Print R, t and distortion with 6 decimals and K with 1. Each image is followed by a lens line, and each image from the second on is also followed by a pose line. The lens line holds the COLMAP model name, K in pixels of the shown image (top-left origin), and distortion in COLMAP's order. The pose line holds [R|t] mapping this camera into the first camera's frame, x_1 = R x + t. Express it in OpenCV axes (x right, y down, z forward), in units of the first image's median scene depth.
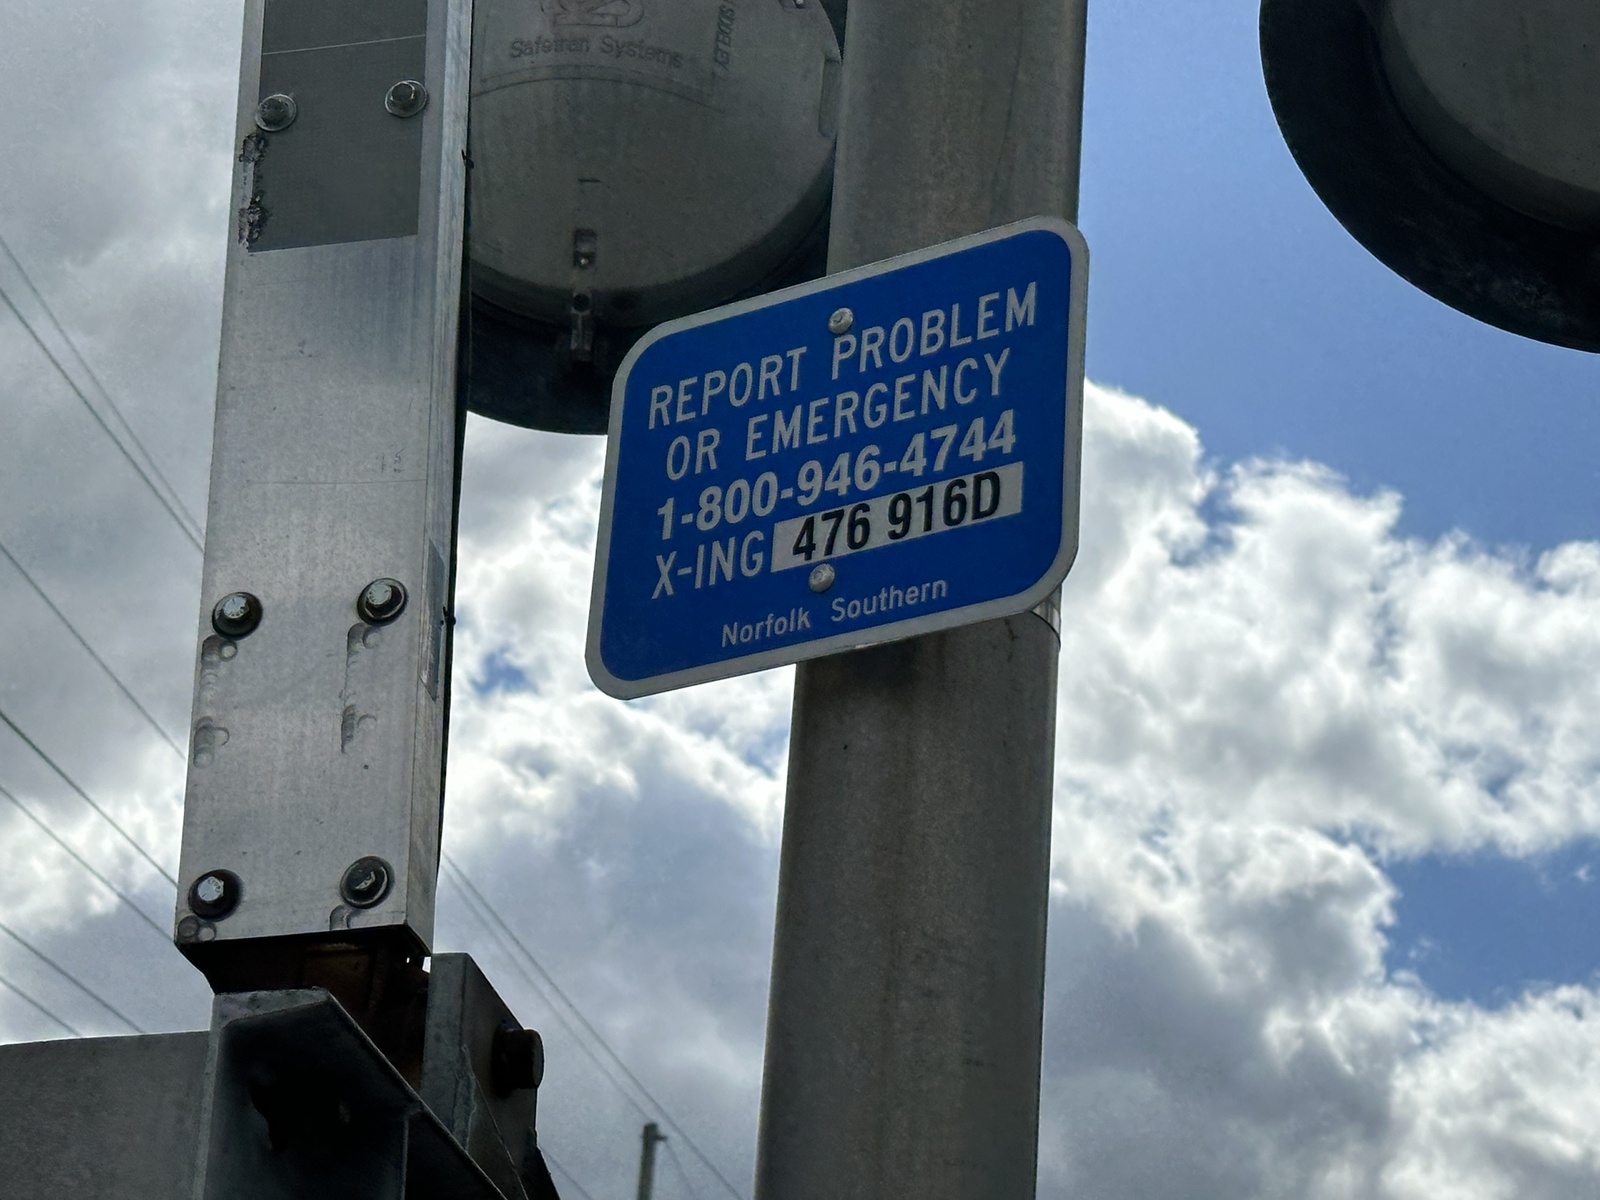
lens RADIAL K [[3582.0, 0, 806.1], [0, 3582.0, 589.6], [0, 0, 1]] dist [-0.022580, 0.000000]
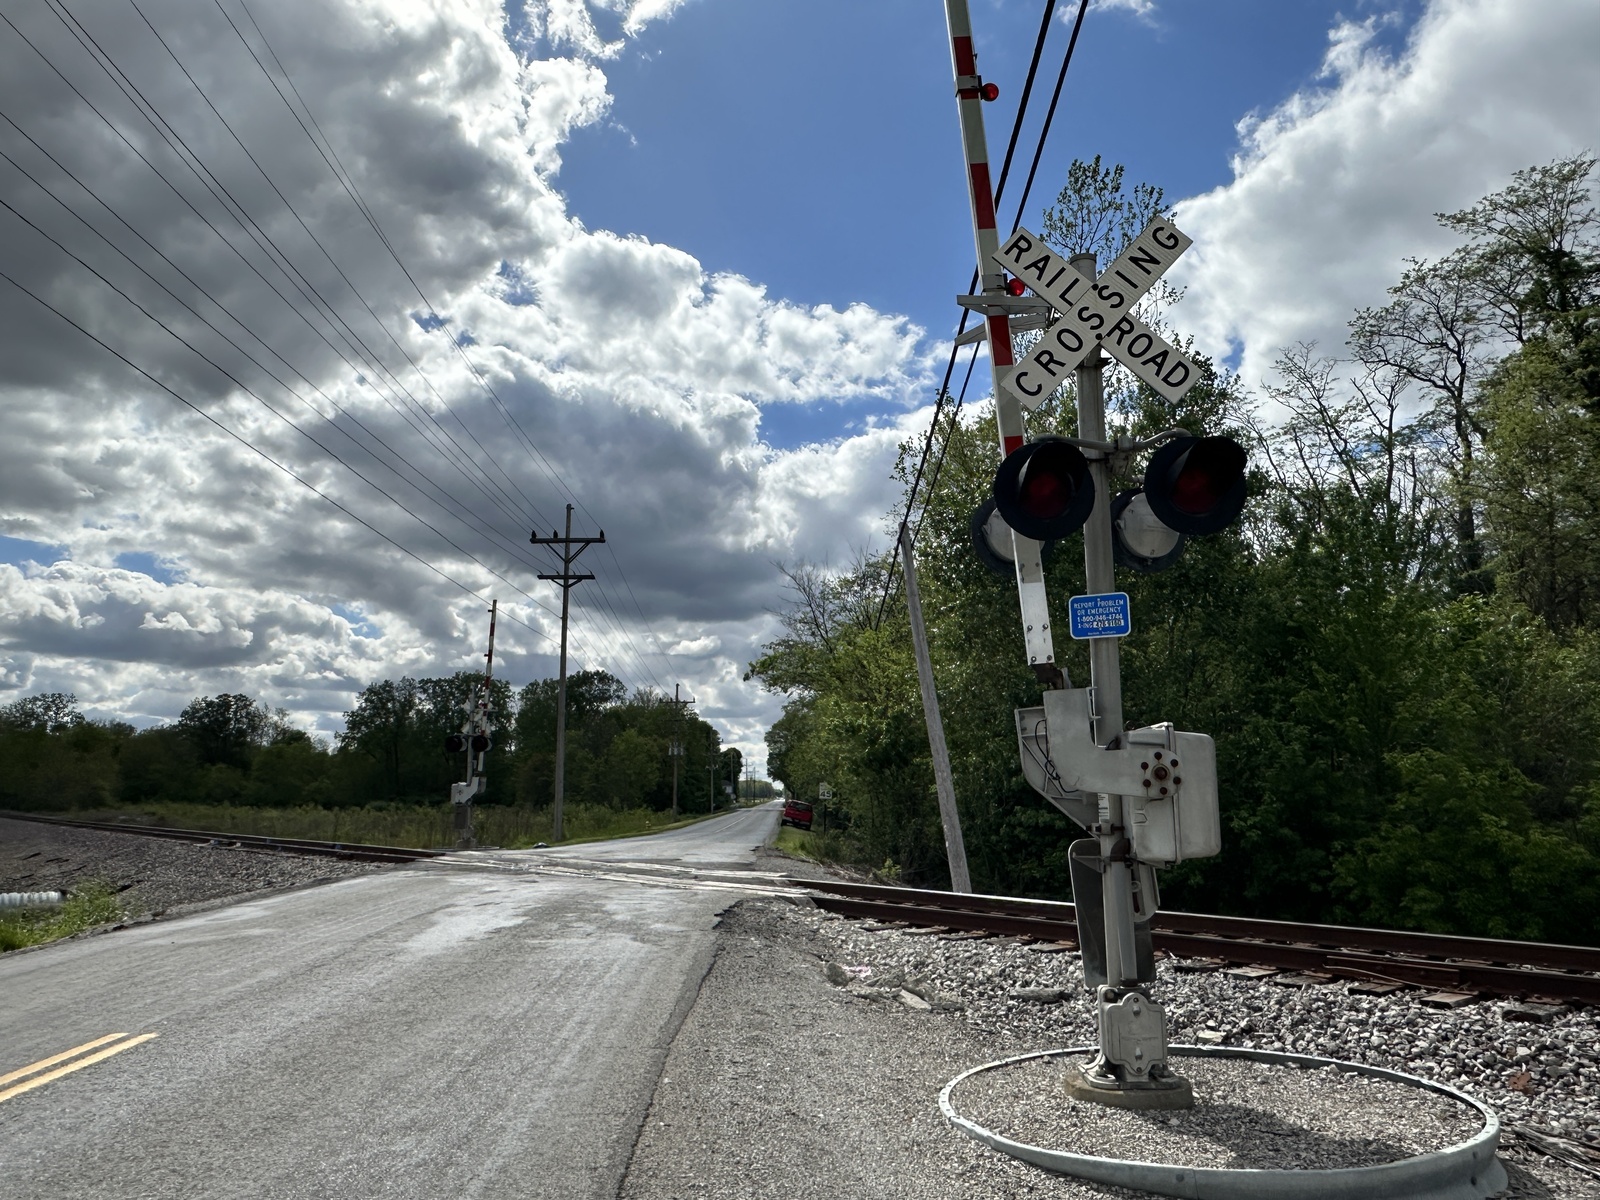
lens RADIAL K [[1156.8, 0, 813.3], [0, 1156.8, 611.6], [0, 0, 1]] dist [0.006288, -0.001818]
pose [[0.976857, -0.034461, 0.211099, -2.482645], [-0.020766, 0.966994, 0.253952, -1.402233], [-0.212883, -0.252459, 0.943899, -3.215499]]
